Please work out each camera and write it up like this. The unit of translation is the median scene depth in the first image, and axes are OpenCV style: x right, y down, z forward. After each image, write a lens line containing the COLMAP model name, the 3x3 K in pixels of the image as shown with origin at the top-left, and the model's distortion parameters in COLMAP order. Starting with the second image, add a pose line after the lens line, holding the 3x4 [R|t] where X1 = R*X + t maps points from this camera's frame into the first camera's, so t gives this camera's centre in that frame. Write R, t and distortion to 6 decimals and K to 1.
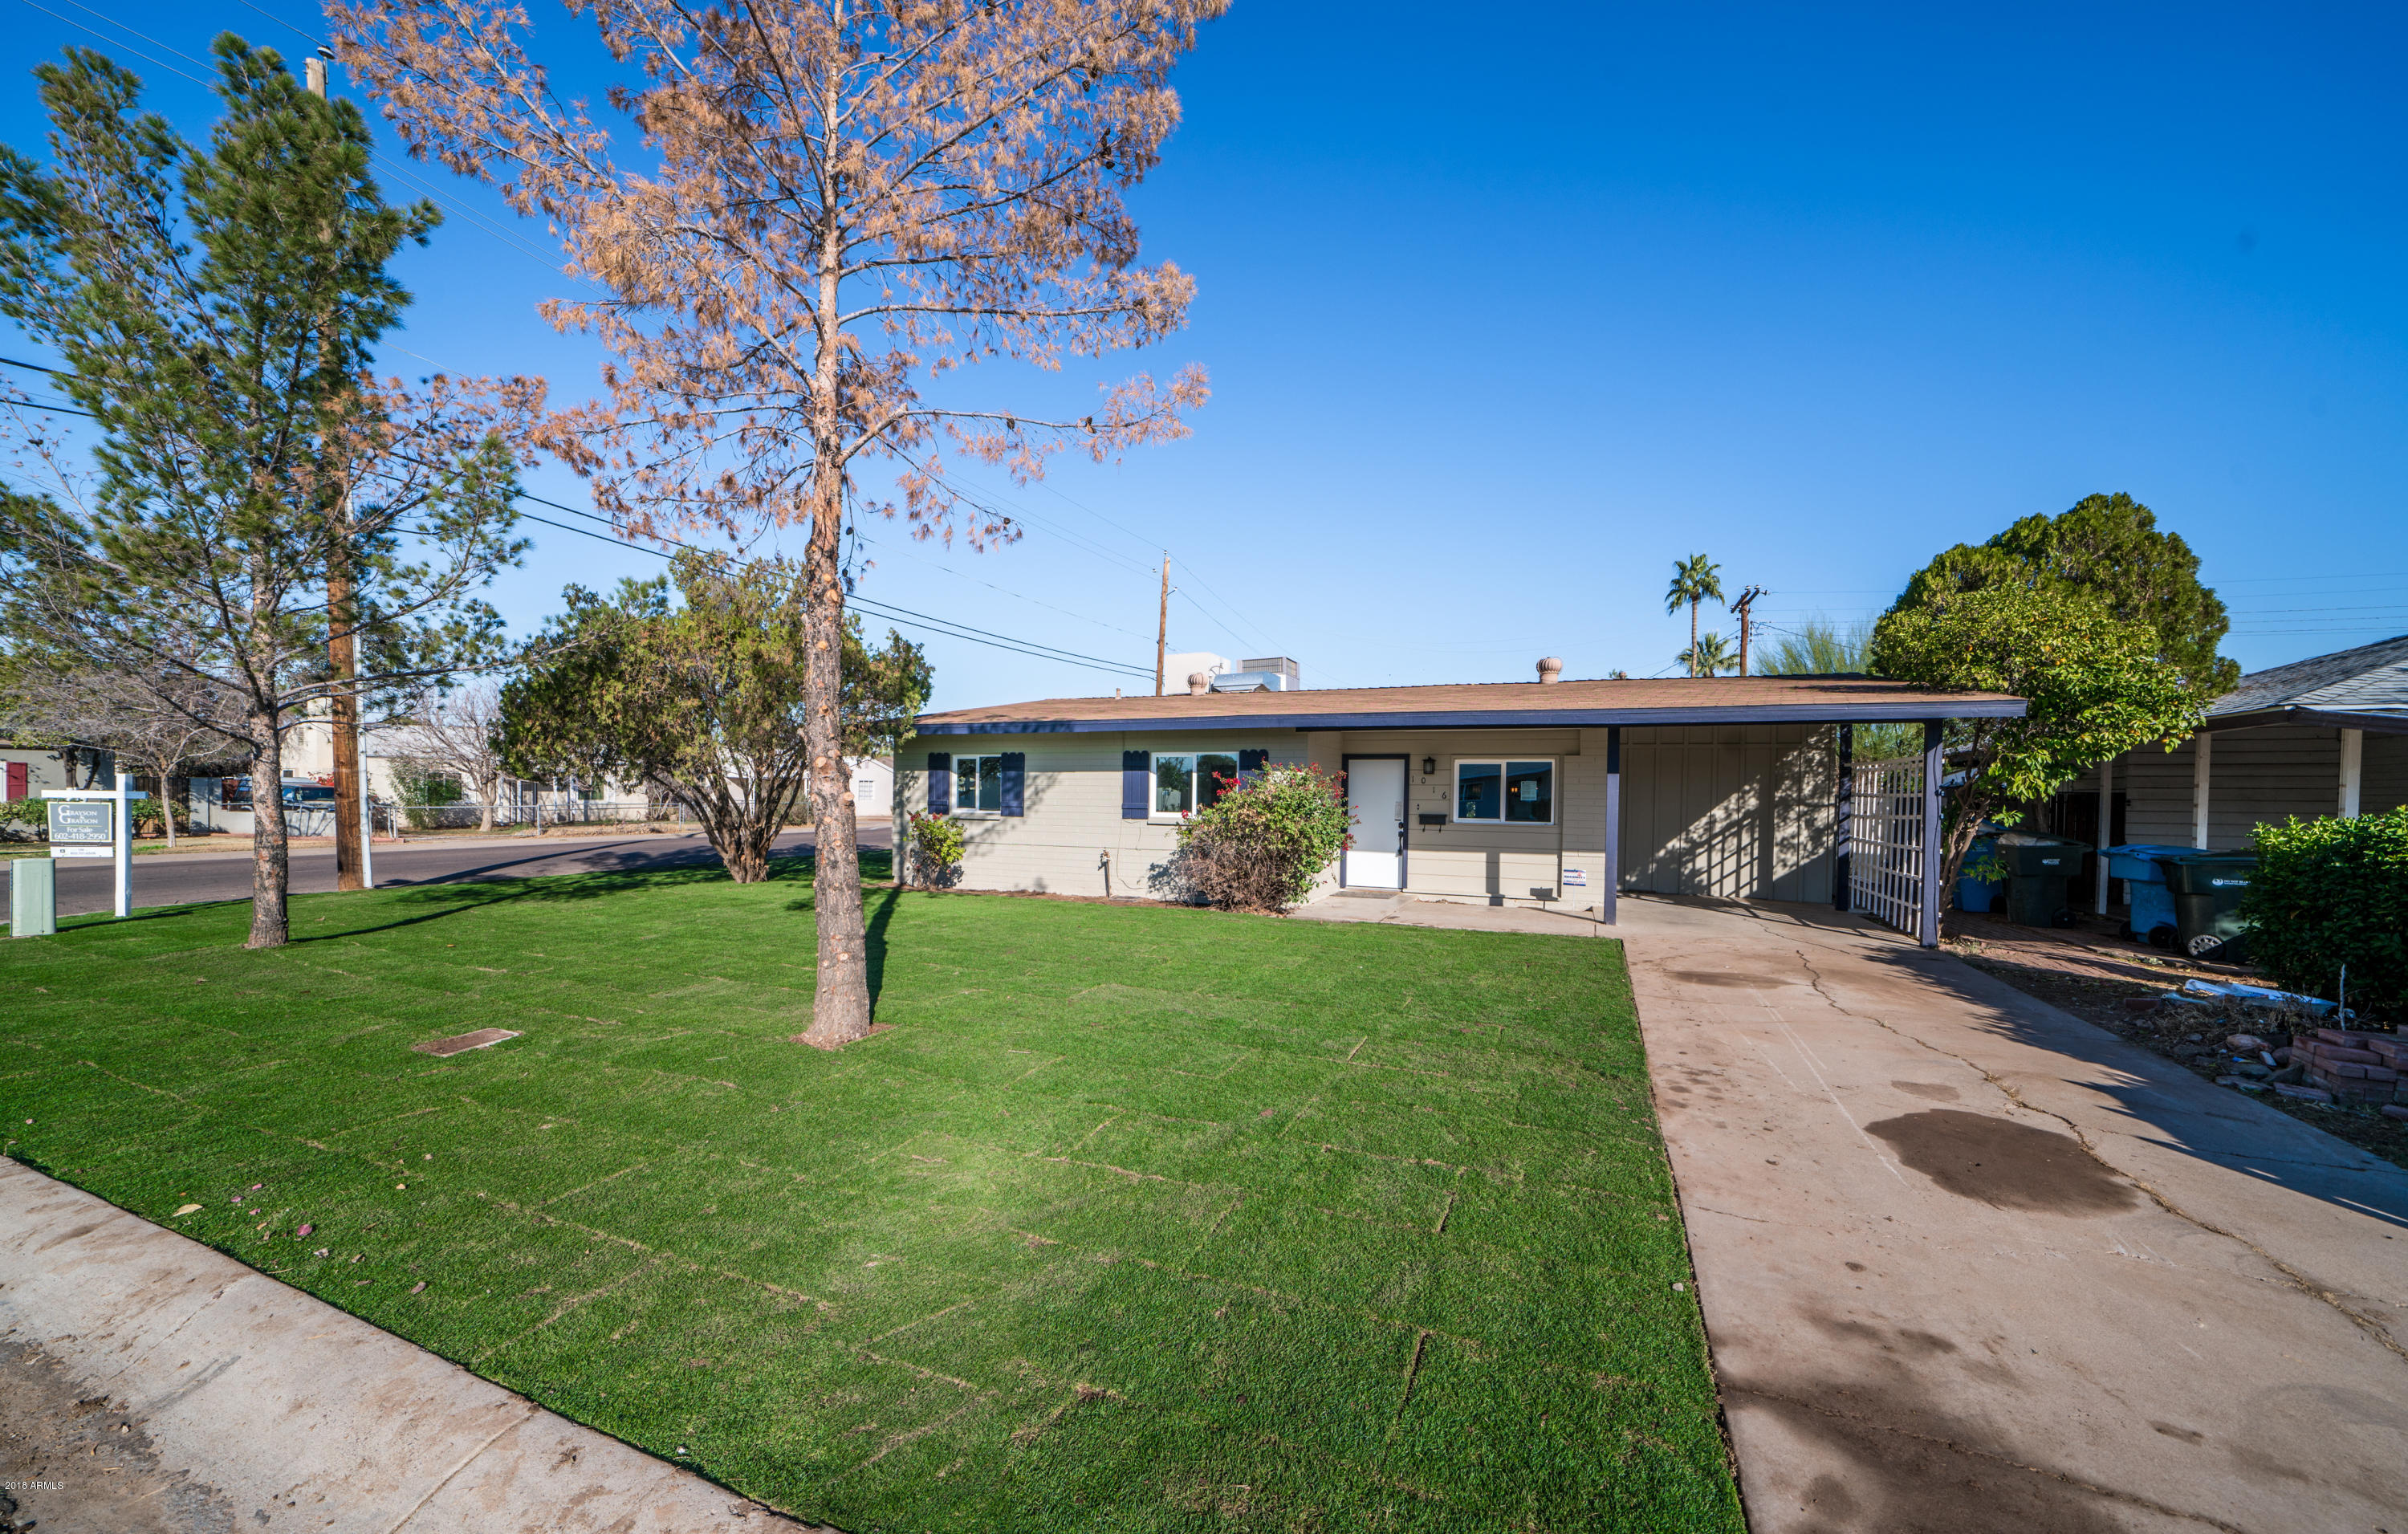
lens RADIAL K [[900.0, 0, 1202.3], [0, 900.0, 784.4], [0, 0, 1]] dist [0.001470, -0.000286]
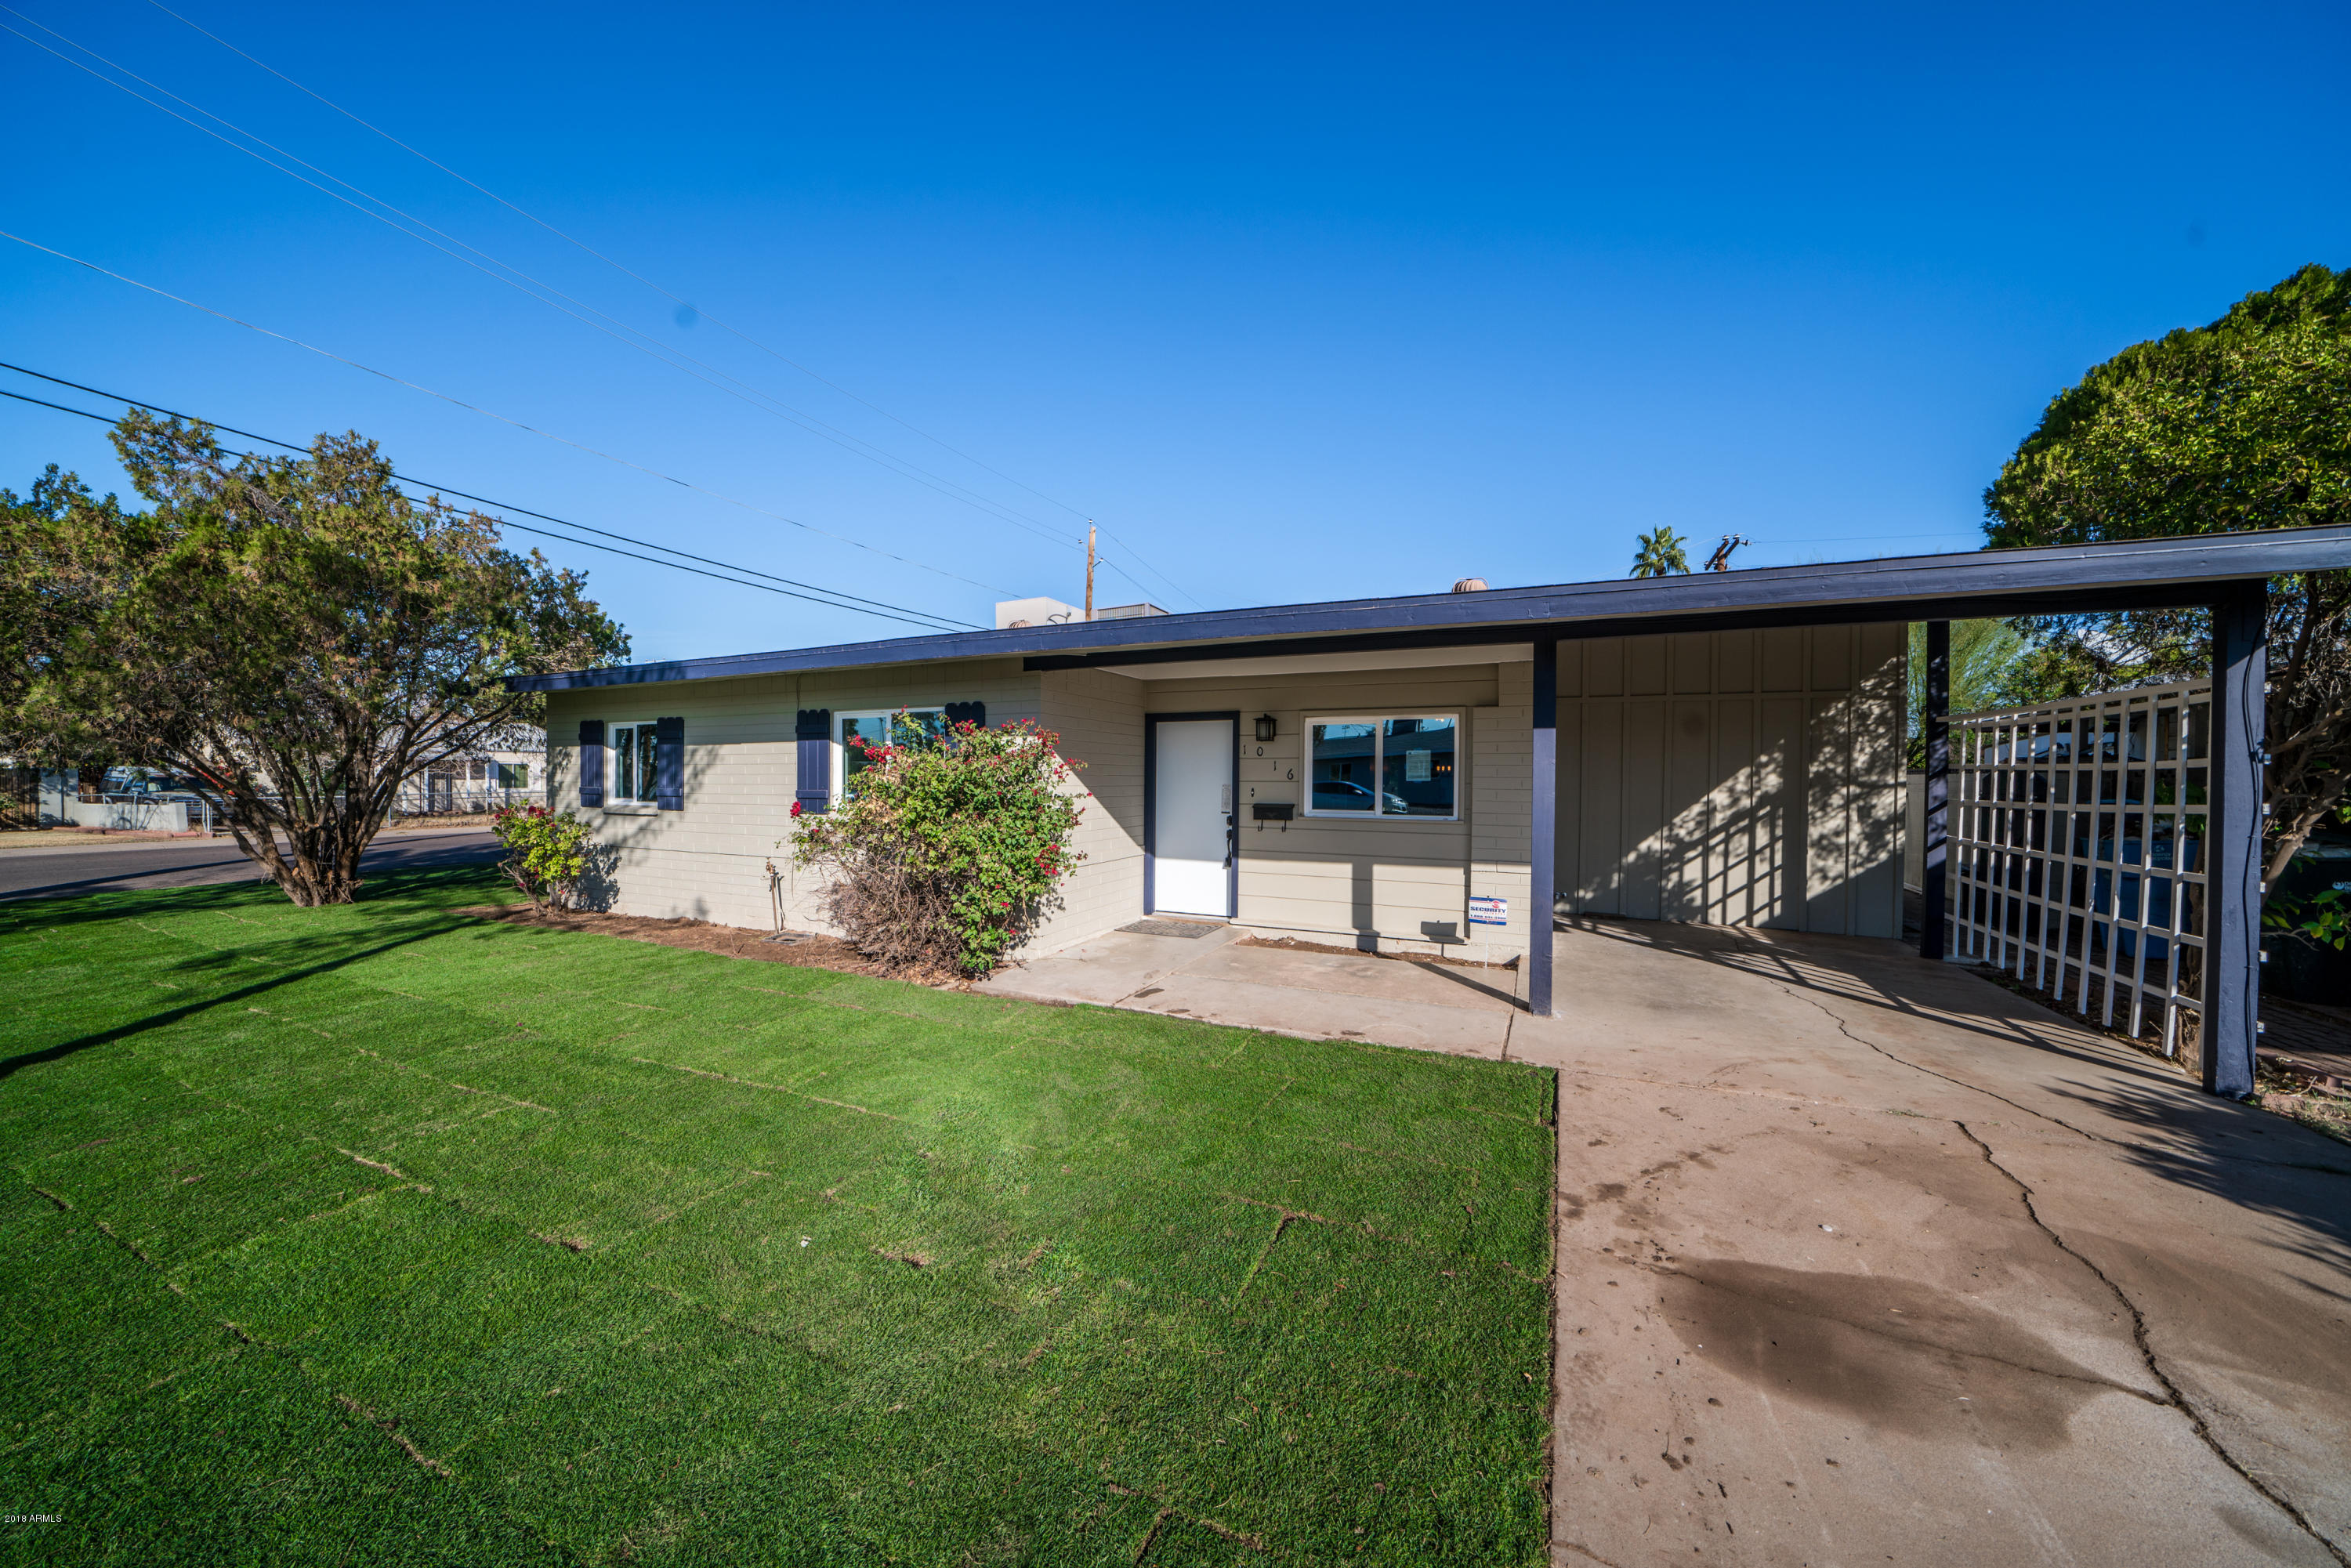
lens RADIAL K [[817.6, 0, 1176.6], [0, 817.6, 774.9], [0, 0, 1]] dist [-0.002148, -0.000175]
pose [[0.999531, -0.007609, -0.029678, 0.197250], [0.007830, 0.999942, 0.007341, 0.007590], [0.029620, -0.007570, 0.999533, 0.397282]]
